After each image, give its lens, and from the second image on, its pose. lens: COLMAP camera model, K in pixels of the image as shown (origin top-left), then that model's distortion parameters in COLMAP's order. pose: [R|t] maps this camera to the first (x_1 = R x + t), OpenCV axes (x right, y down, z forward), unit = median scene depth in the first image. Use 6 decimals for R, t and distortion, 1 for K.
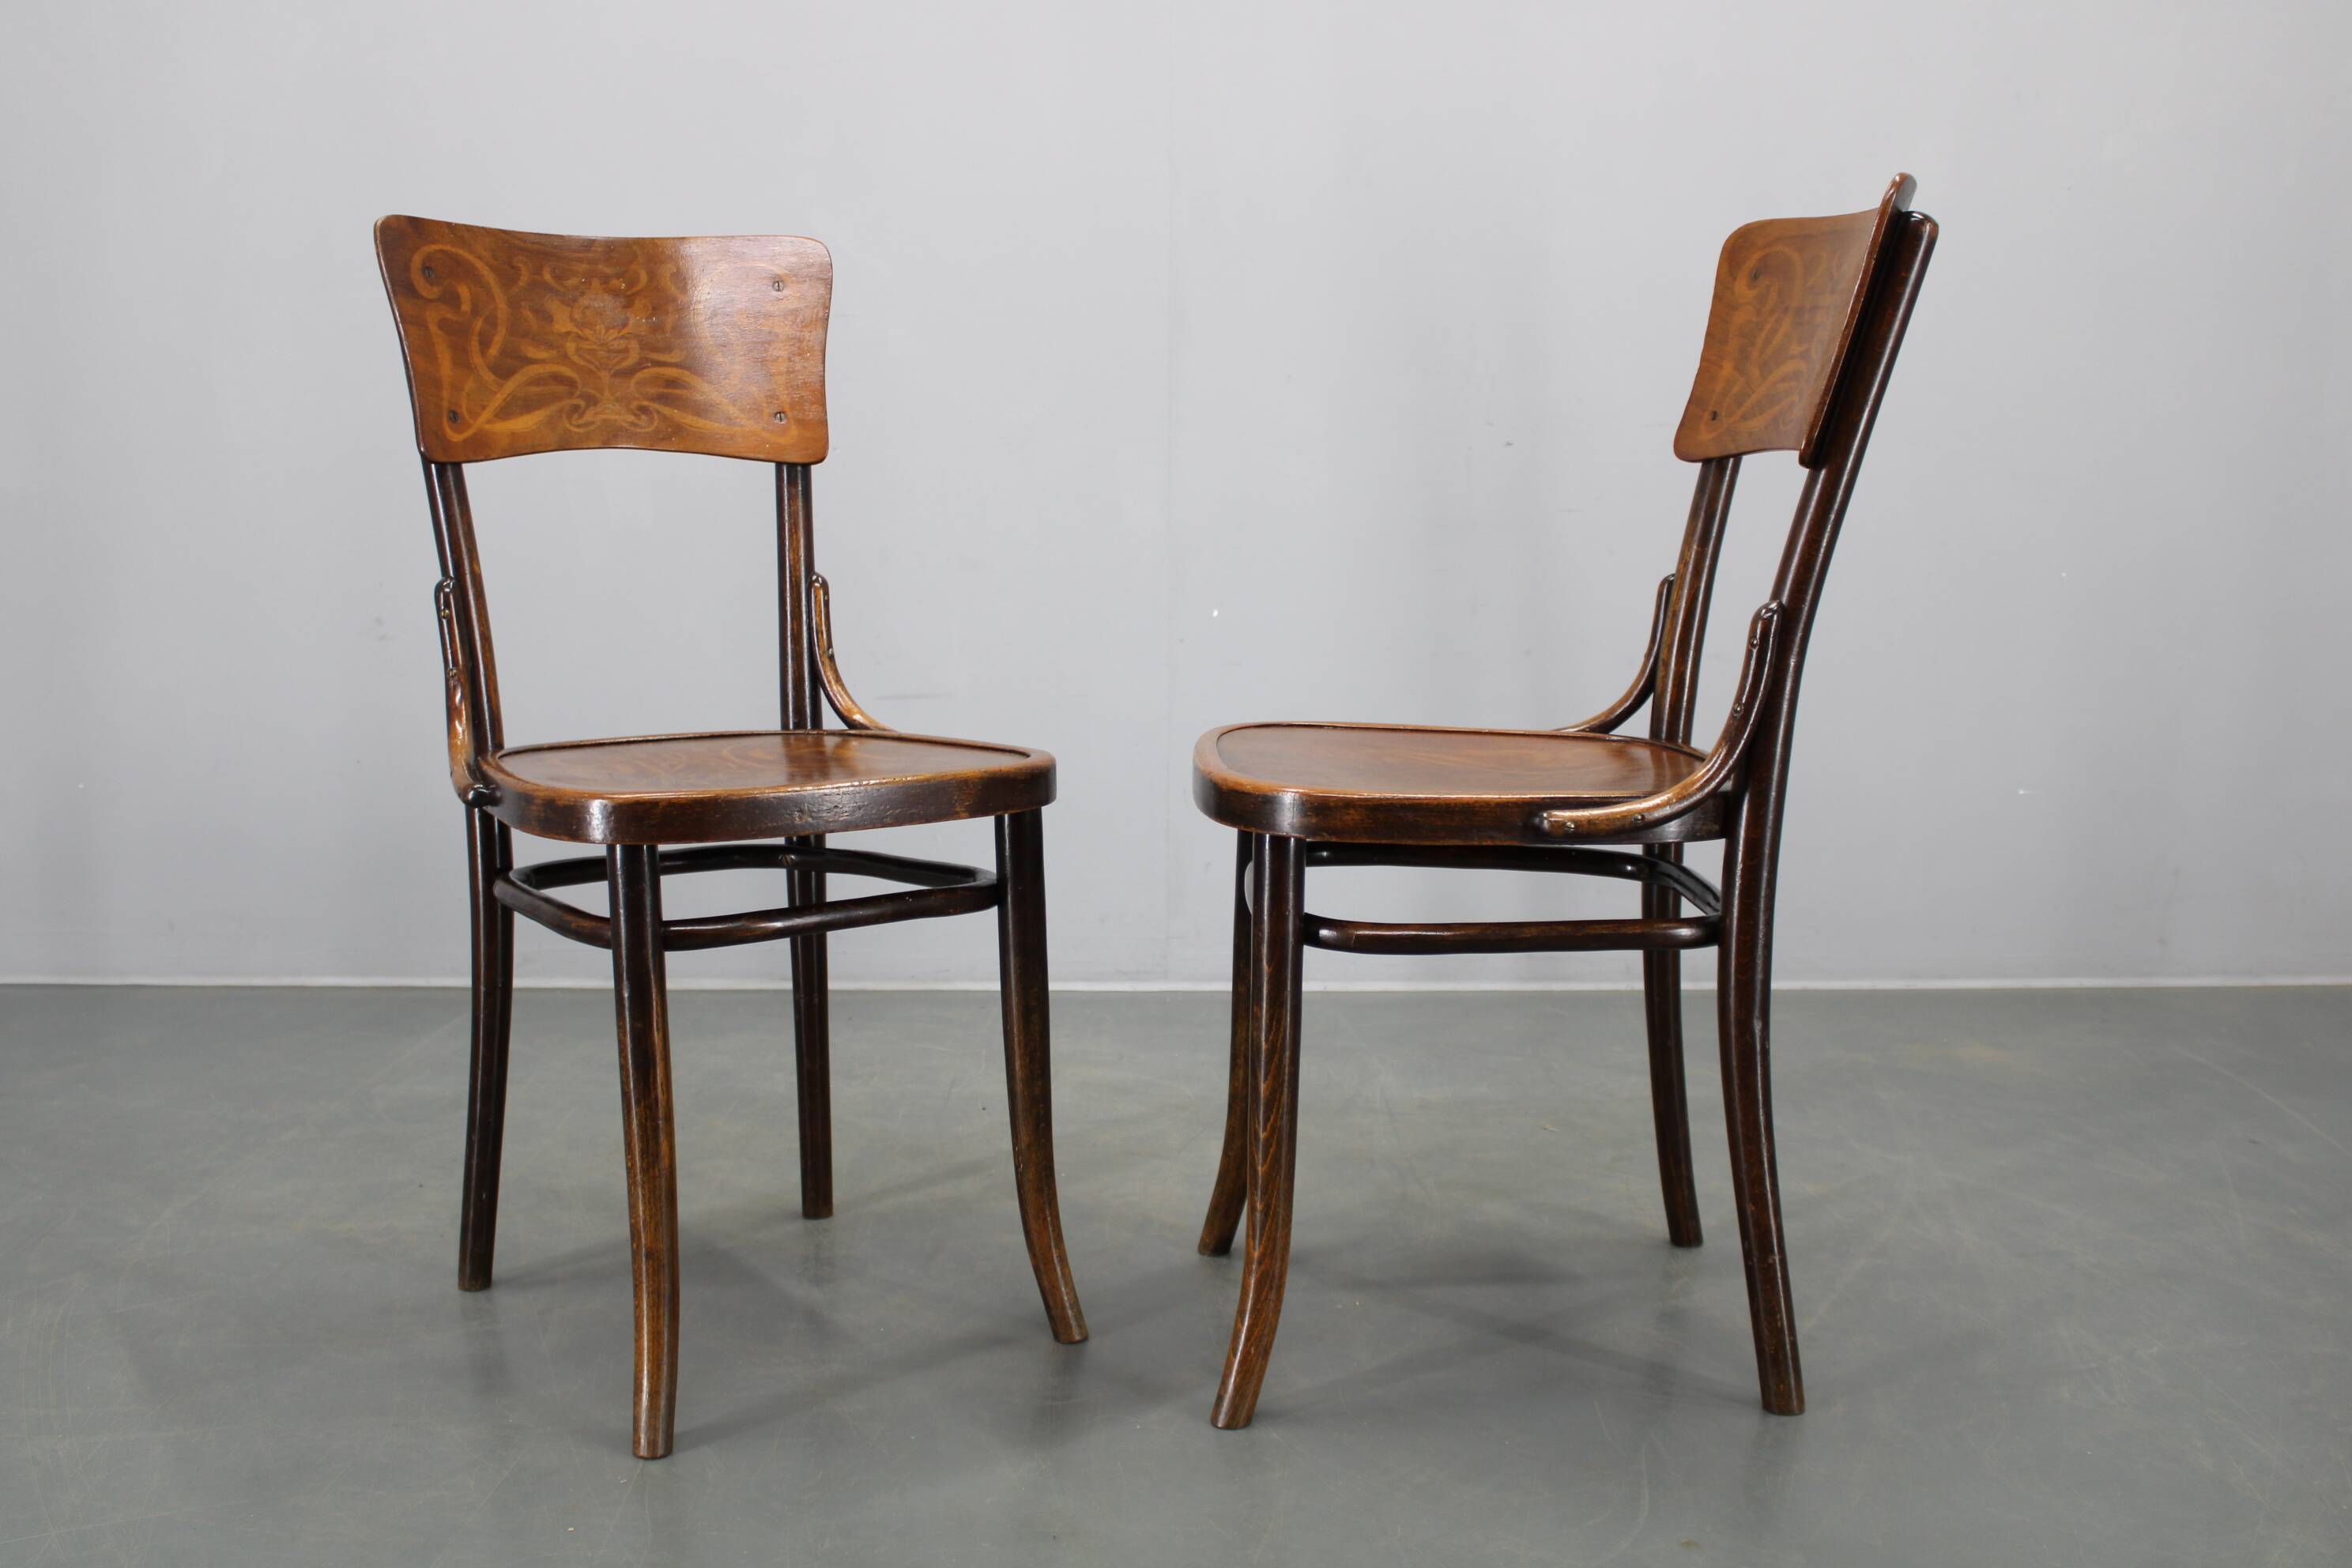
lens RADIAL K [[2714.1, 0, 1172.8], [0, 2714.1, 738.8], [0, 0, 1]] dist [-0.127657, 0.049337]
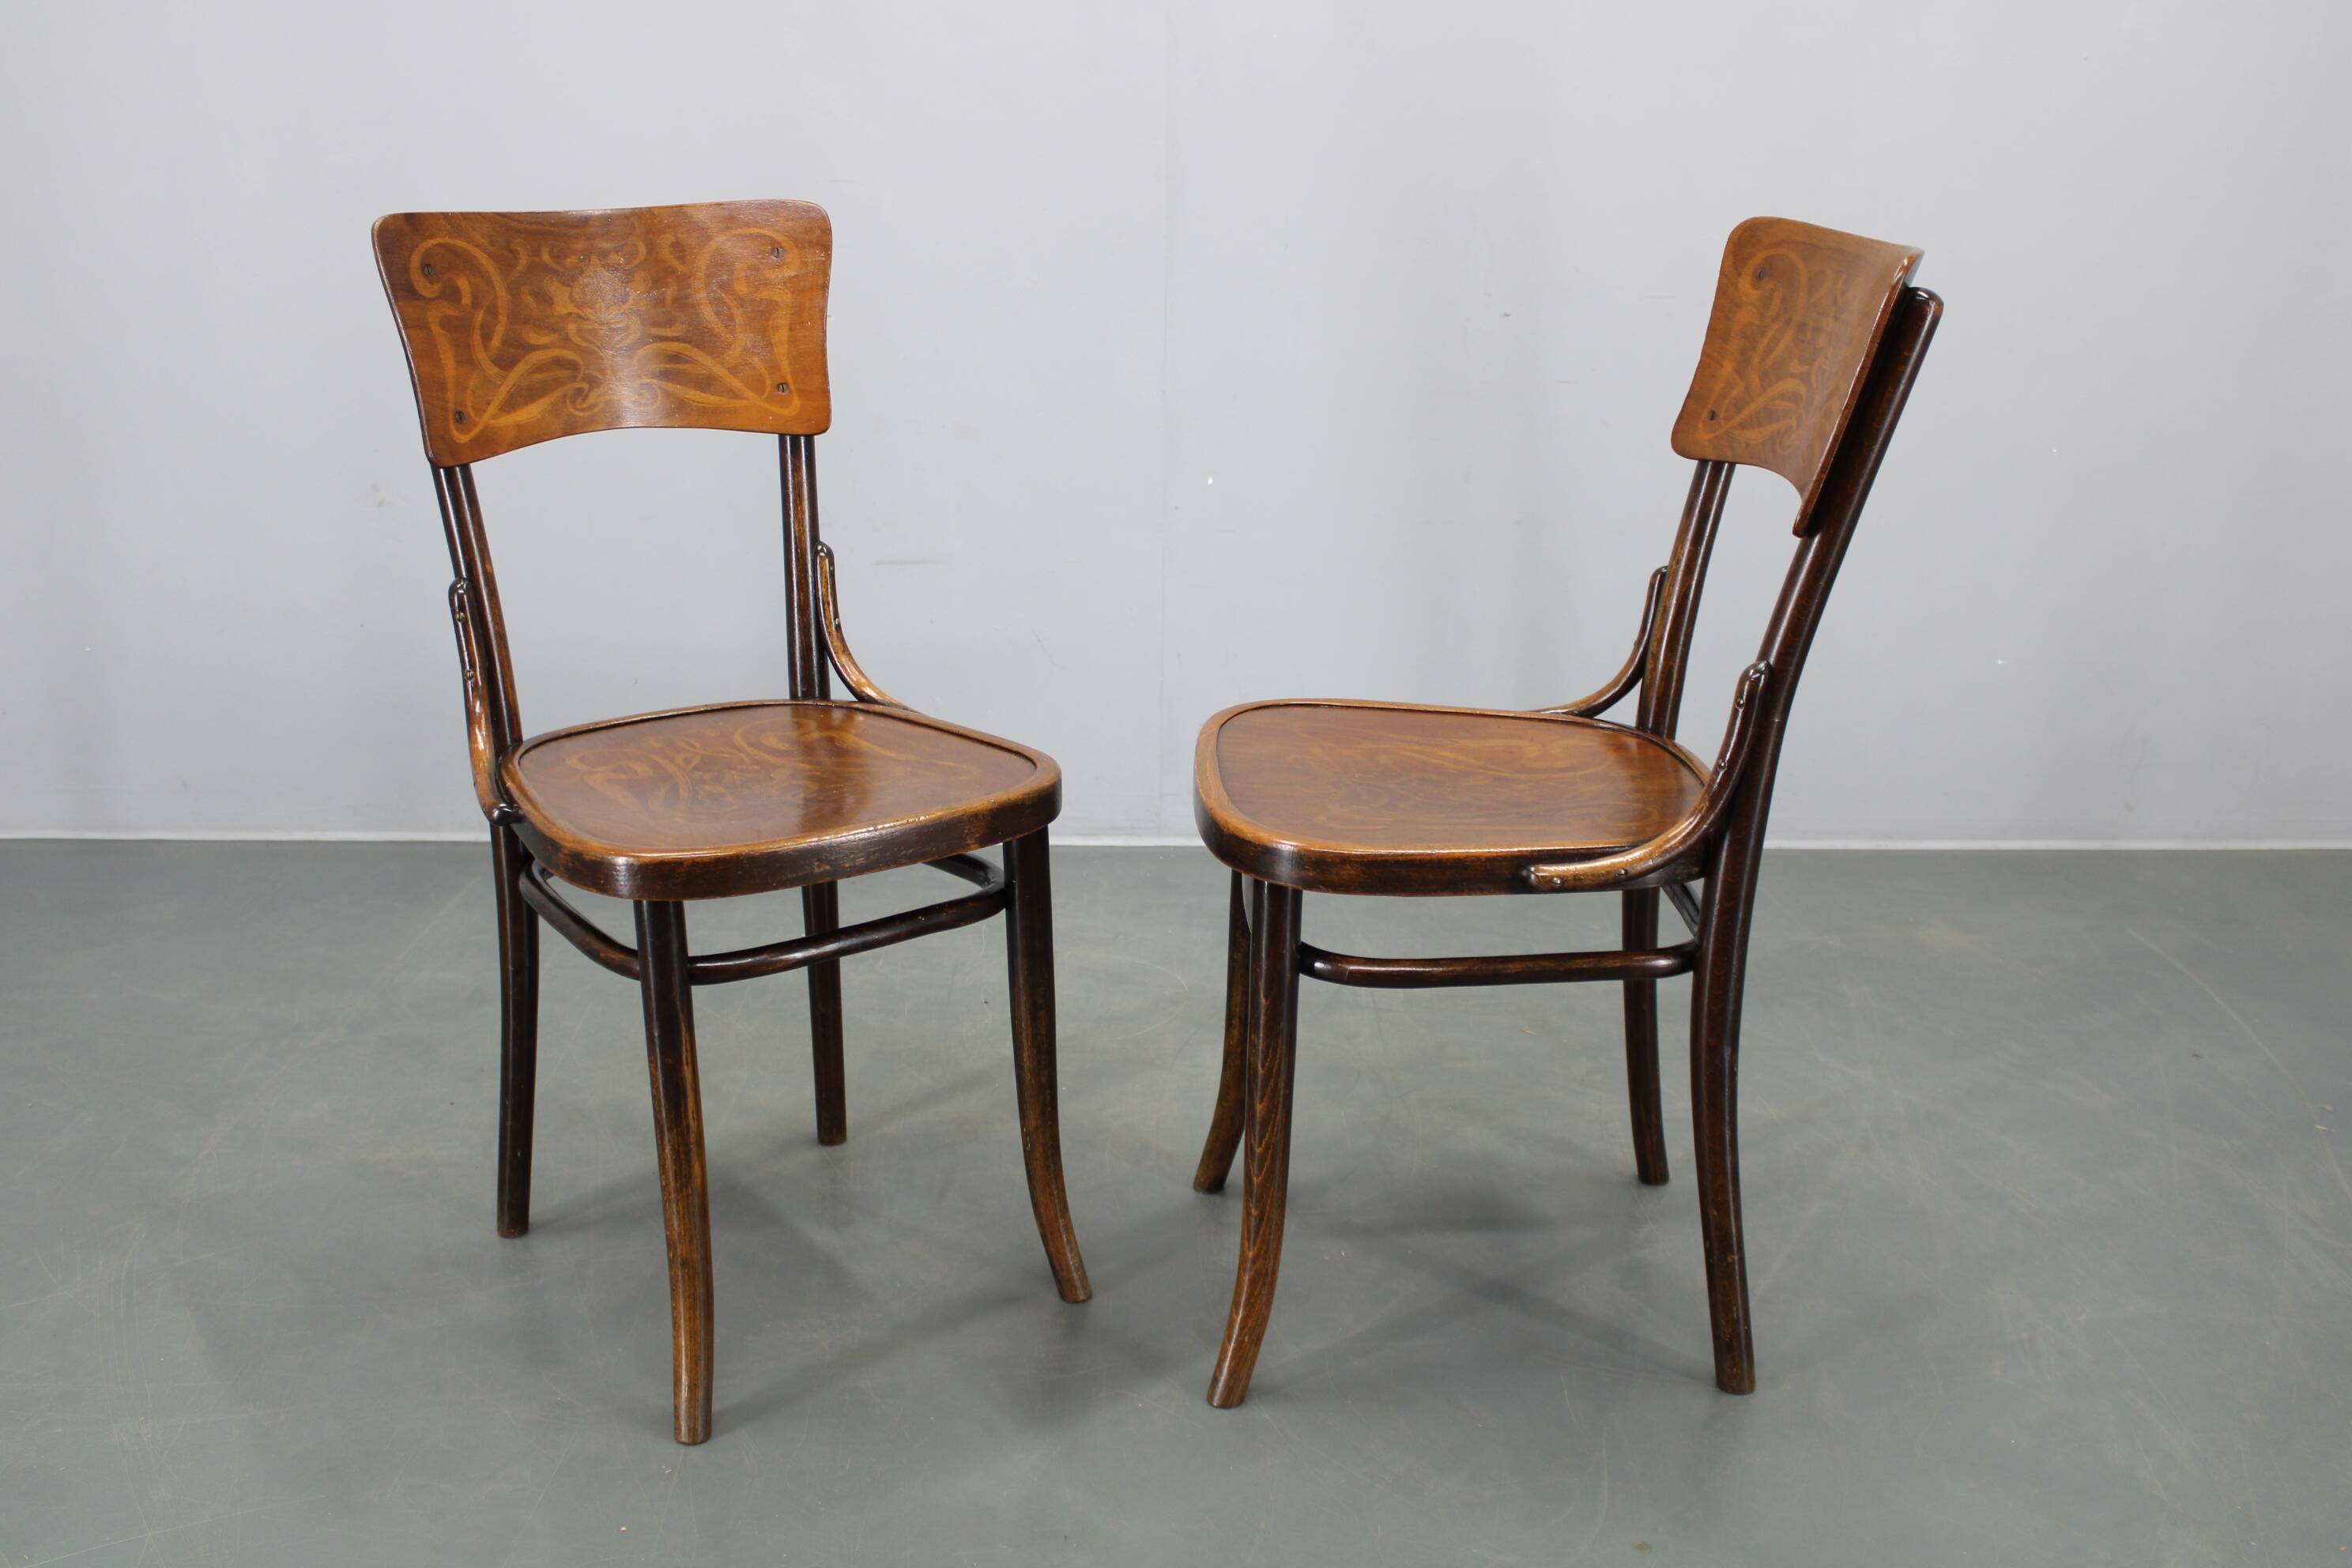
lens RADIAL K [[2756.0, 0, 1176.0], [0, 2756.0, 784.0], [0, 0, 1]] dist [-0.126994, -0.000505]
pose [[0.999931, 0.004534, 0.010798, -0.010409], [-0.006565, 0.980528, 0.196271, -0.187633], [-0.009698, -0.196329, 0.980490, -0.028569]]
